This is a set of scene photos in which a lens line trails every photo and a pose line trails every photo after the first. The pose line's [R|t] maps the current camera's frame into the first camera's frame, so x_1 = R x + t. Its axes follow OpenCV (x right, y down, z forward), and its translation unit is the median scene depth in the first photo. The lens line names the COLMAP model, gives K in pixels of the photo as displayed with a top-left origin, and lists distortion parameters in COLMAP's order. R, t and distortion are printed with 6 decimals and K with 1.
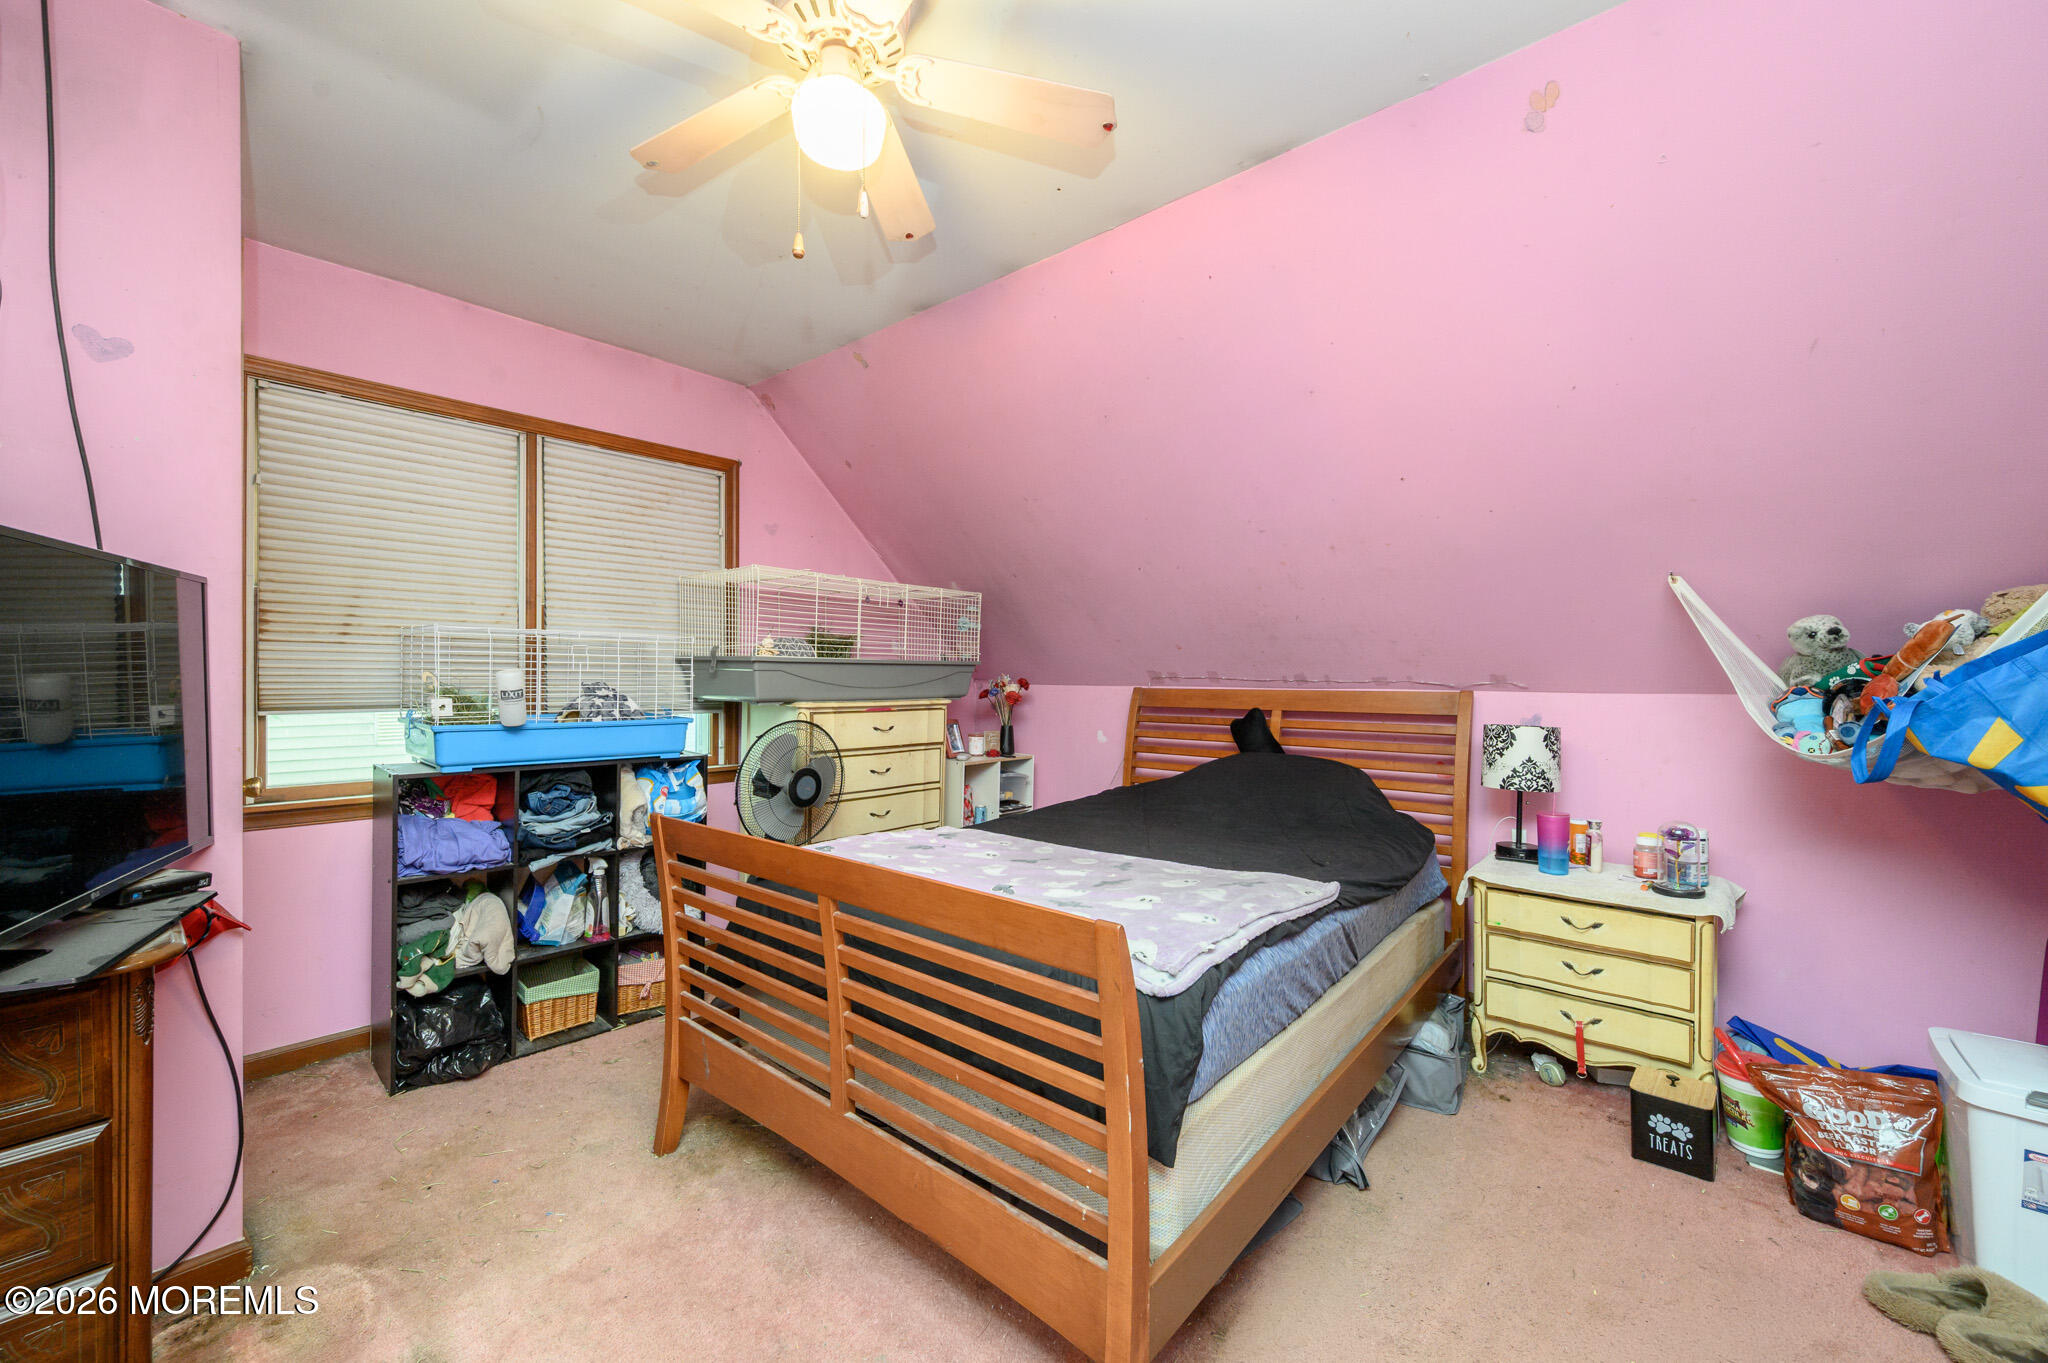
lens RADIAL K [[807.6, 0, 1021.8], [0, 807.6, 687.1], [0, 0, 1]] dist [-0.000845, 0.000609]
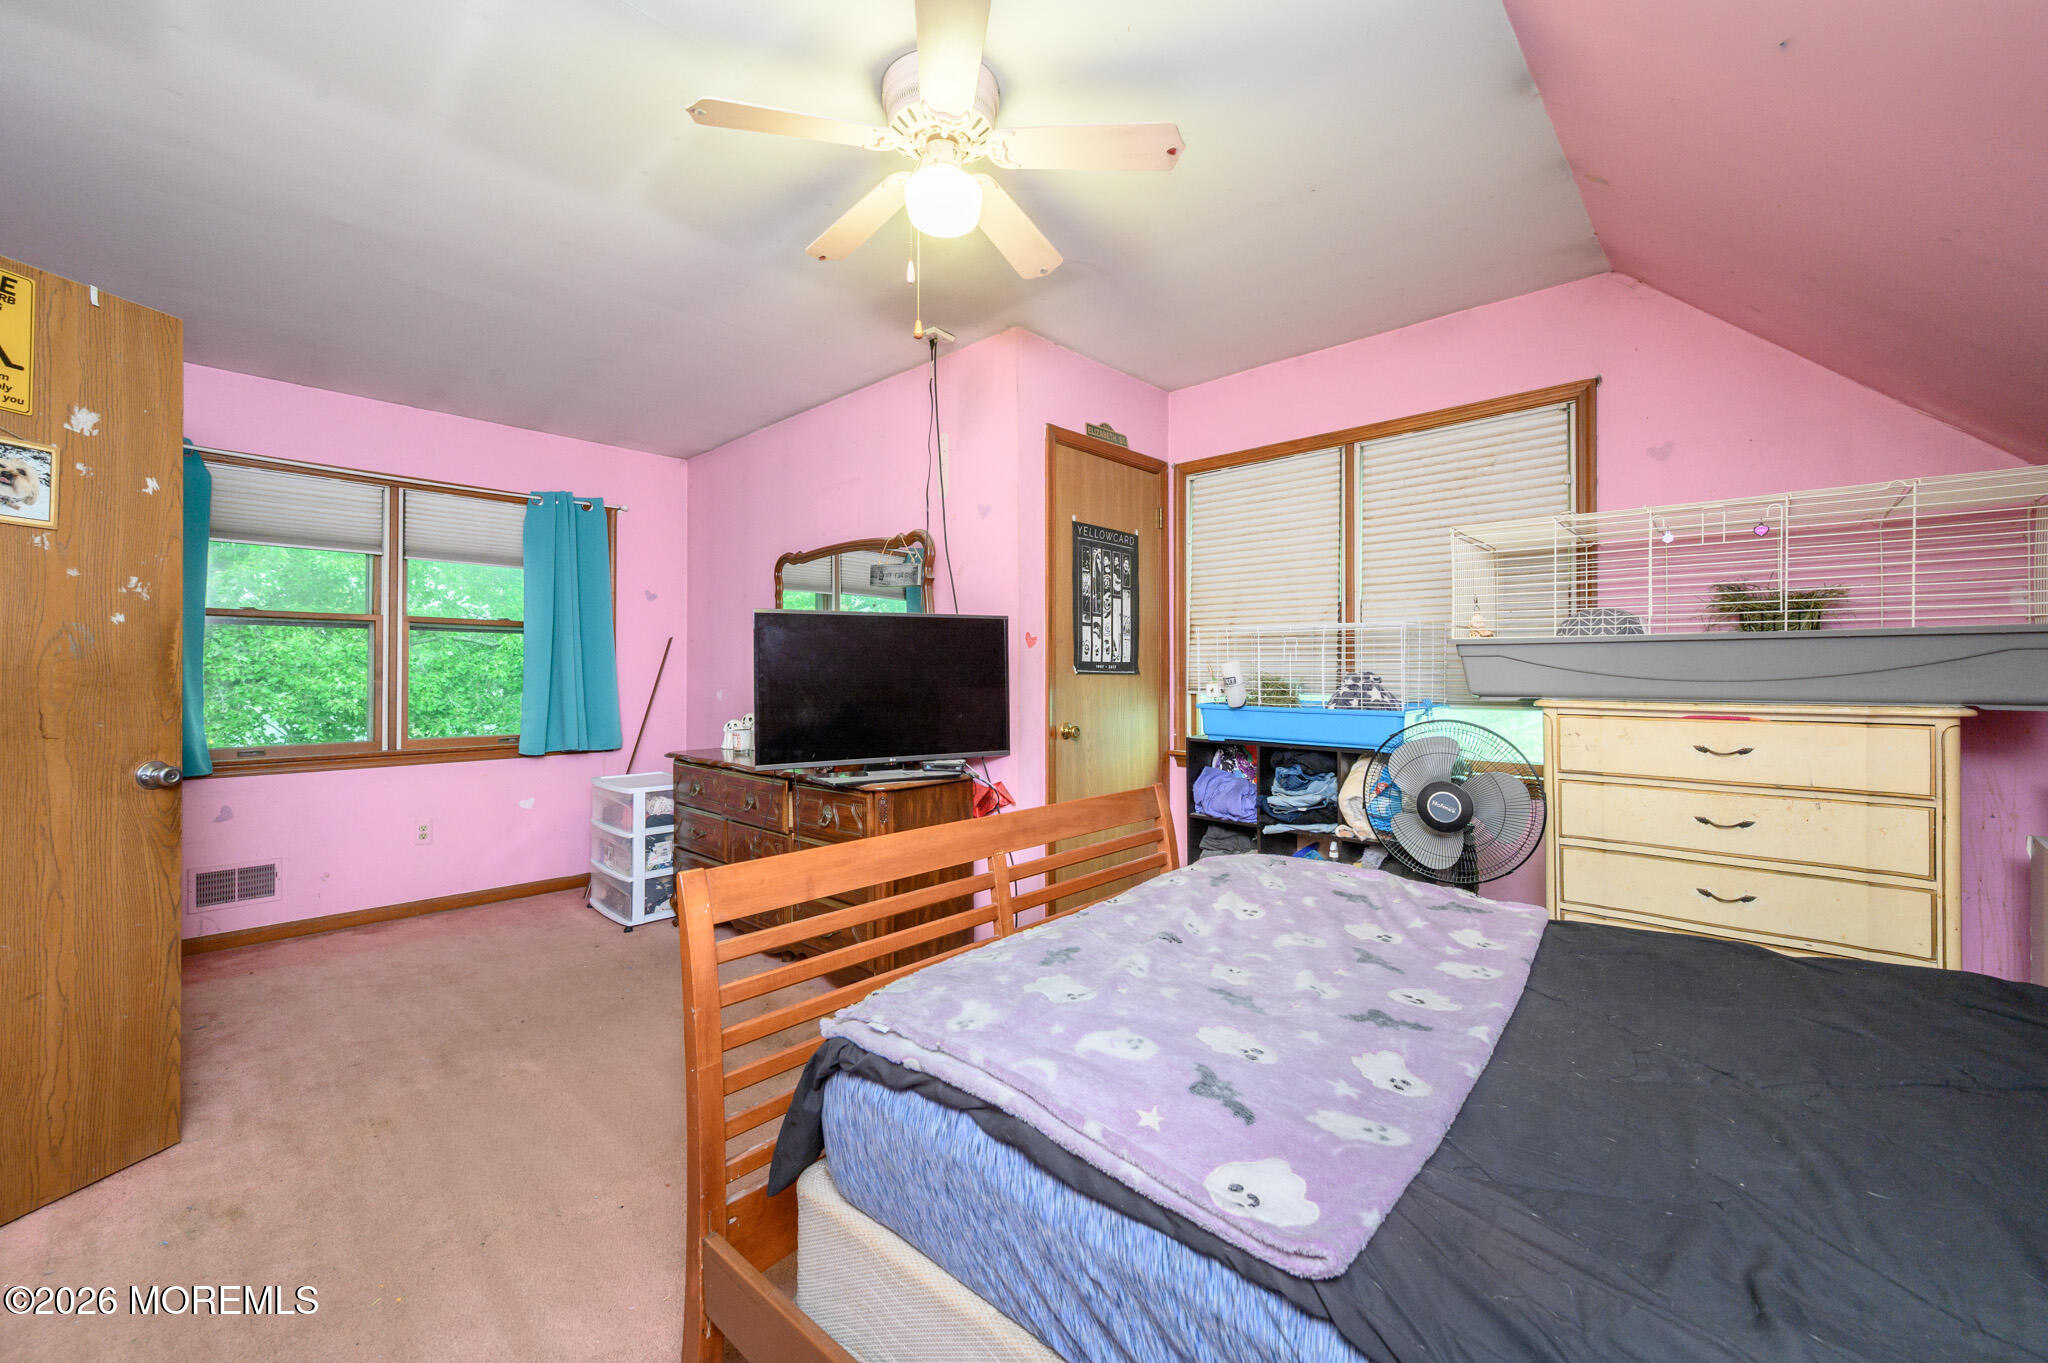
lens RADIAL K [[807.6, 0, 1022.0], [0, 807.6, 669.8], [0, 0, 1]] dist [-0.000845, 0.000609]
pose [[-0.005442, -0.001388, -0.999984, 0.488658], [-0.003209, 0.999994, -0.001370, -0.005311], [0.999980, 0.003201, -0.005447, 0.561449]]
